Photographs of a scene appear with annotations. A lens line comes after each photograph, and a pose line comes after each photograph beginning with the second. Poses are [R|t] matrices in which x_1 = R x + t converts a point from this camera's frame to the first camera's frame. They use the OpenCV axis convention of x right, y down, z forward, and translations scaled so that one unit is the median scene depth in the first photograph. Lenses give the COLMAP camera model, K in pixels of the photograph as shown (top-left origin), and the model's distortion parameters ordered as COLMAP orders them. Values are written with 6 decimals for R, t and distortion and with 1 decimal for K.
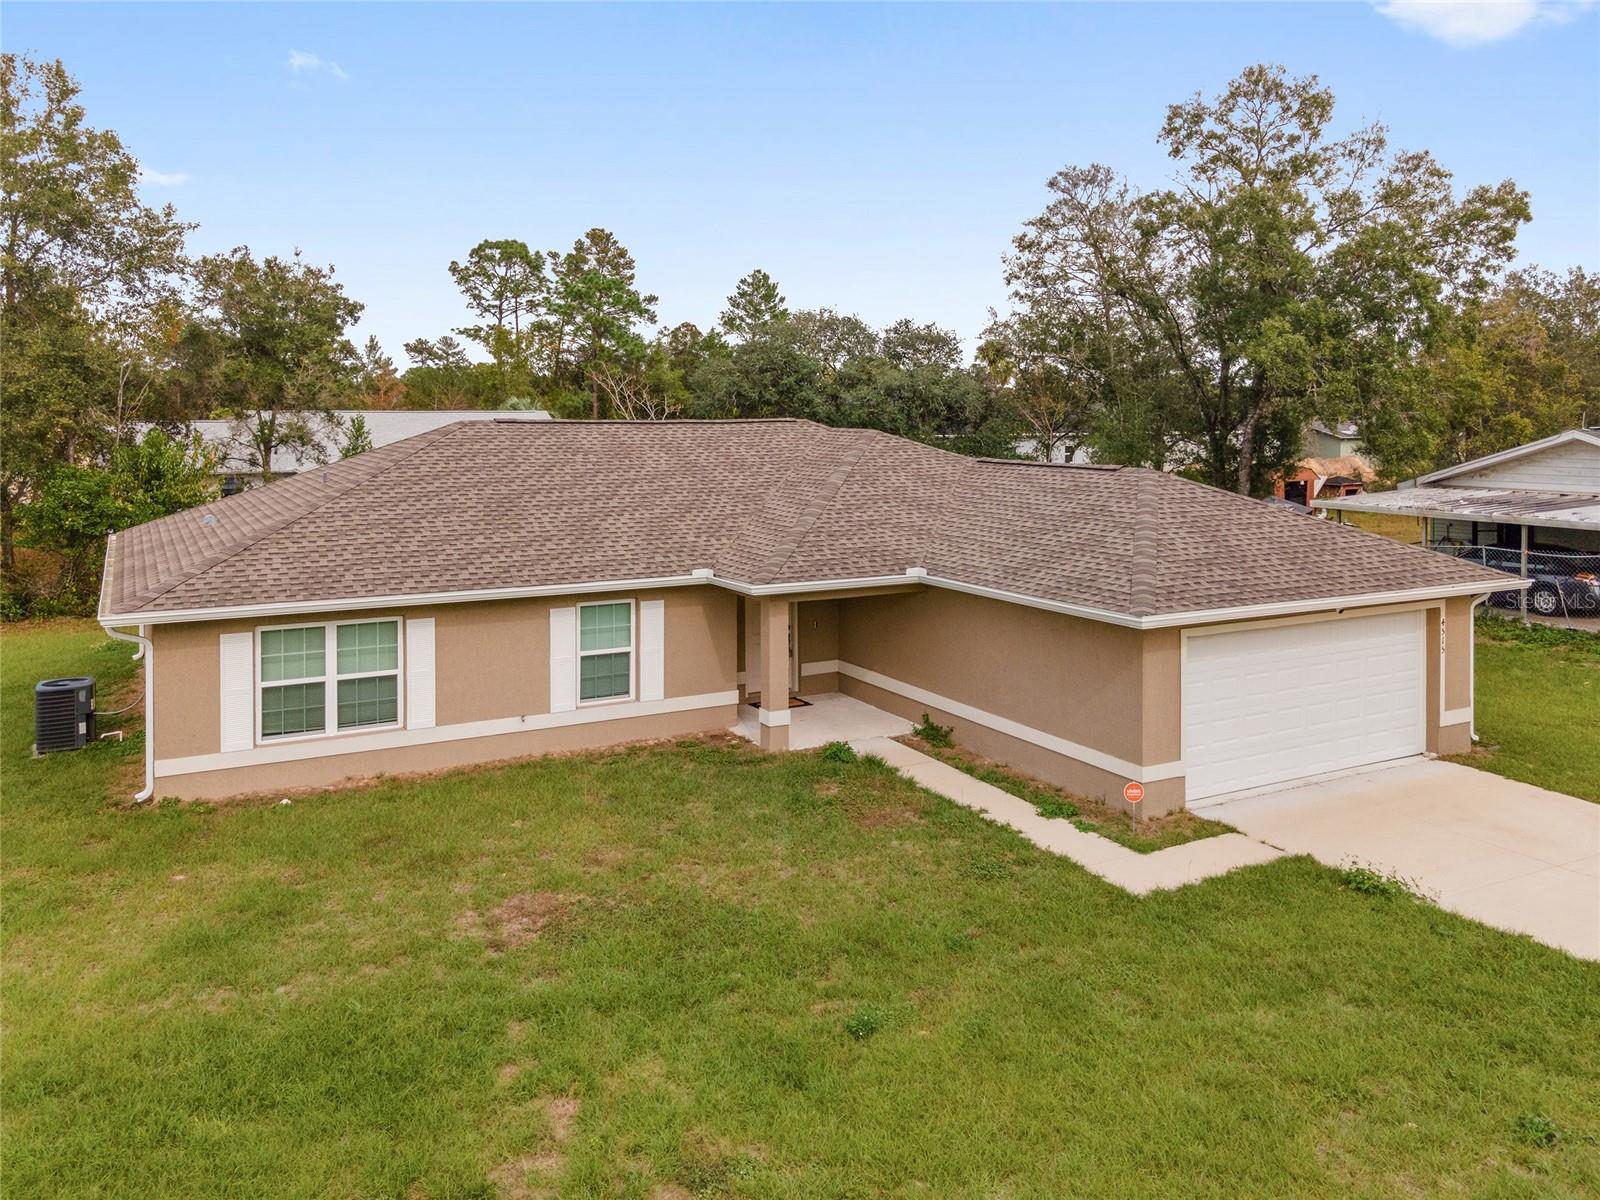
lens RADIAL K [[1215.7, 0, 795.9], [0, 1215.7, 467.5], [0, 0, 1]] dist [0.010174, 0.005997]
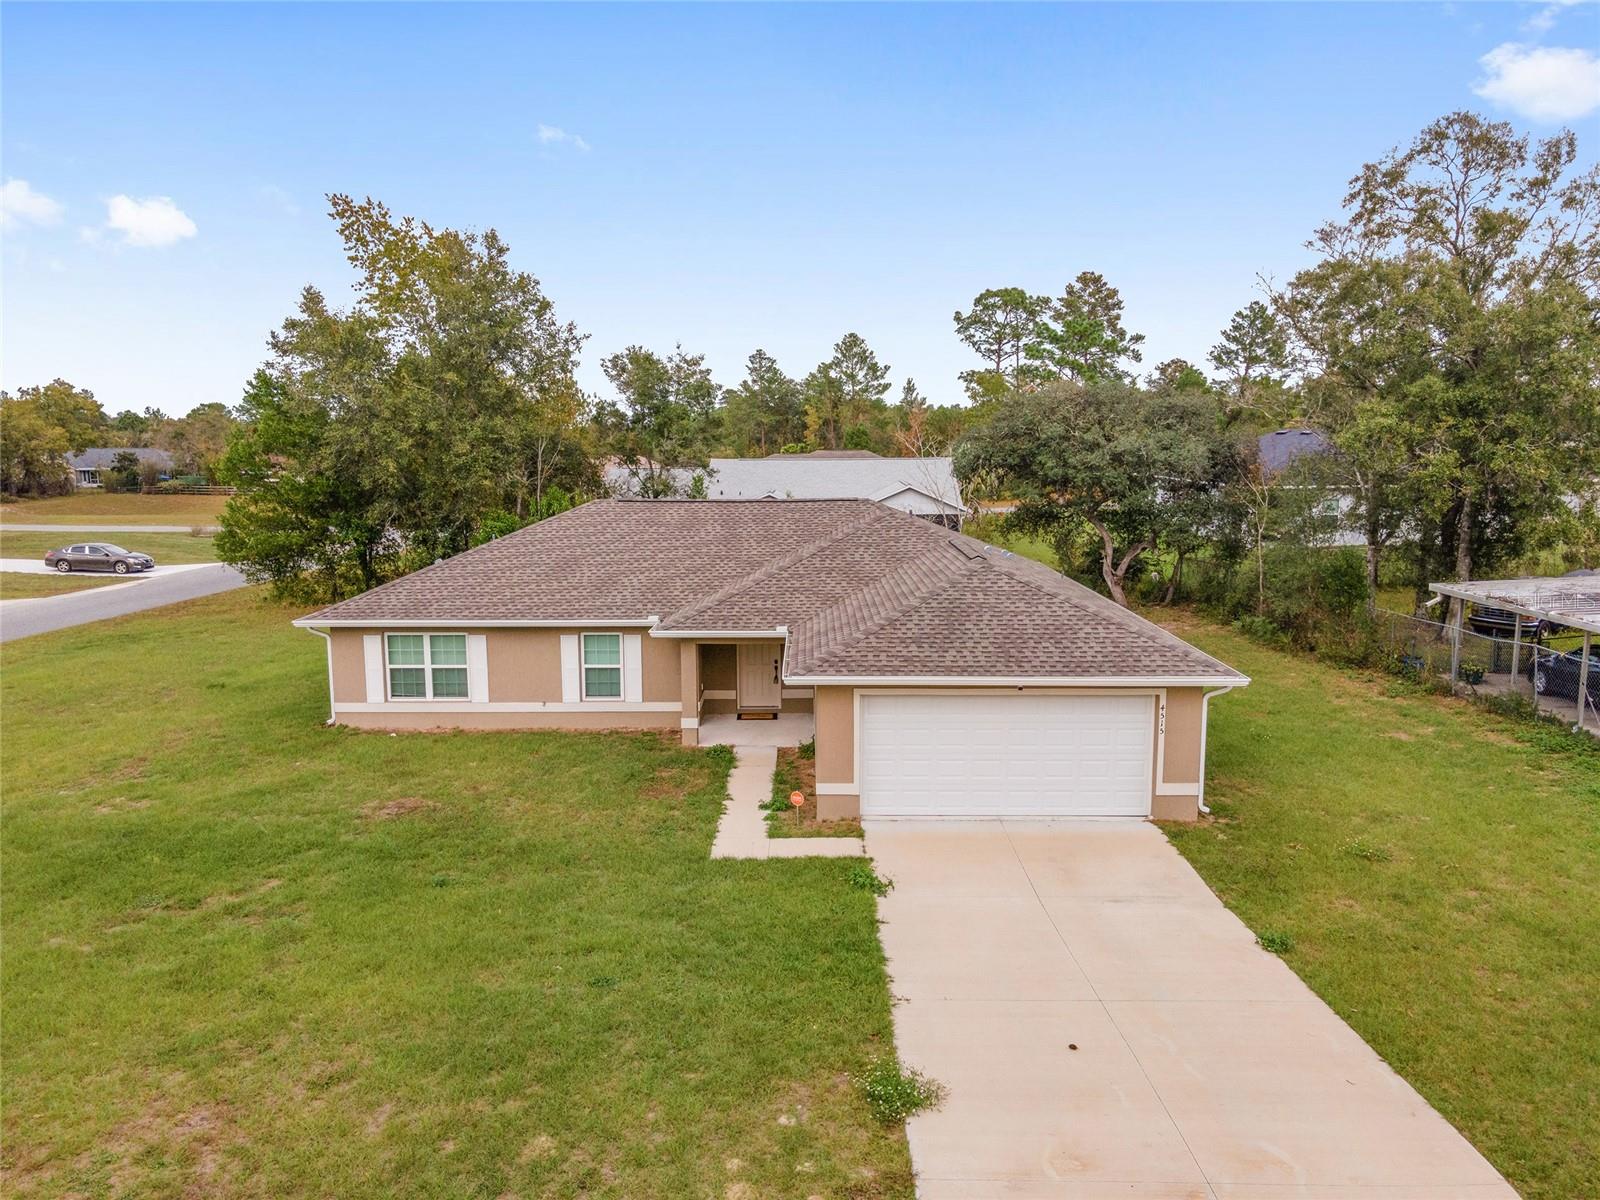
lens RADIAL K [[1163.6, 0, 800.0], [0, 1163.6, 600.0], [0, 0, 1]] dist [0.027922, 0.001743]
pose [[0.874233, 0.064751, -0.481170, 0.762881], [-0.017590, 0.994640, 0.101891, -0.082152], [0.485188, -0.080613, 0.870686, -0.123748]]
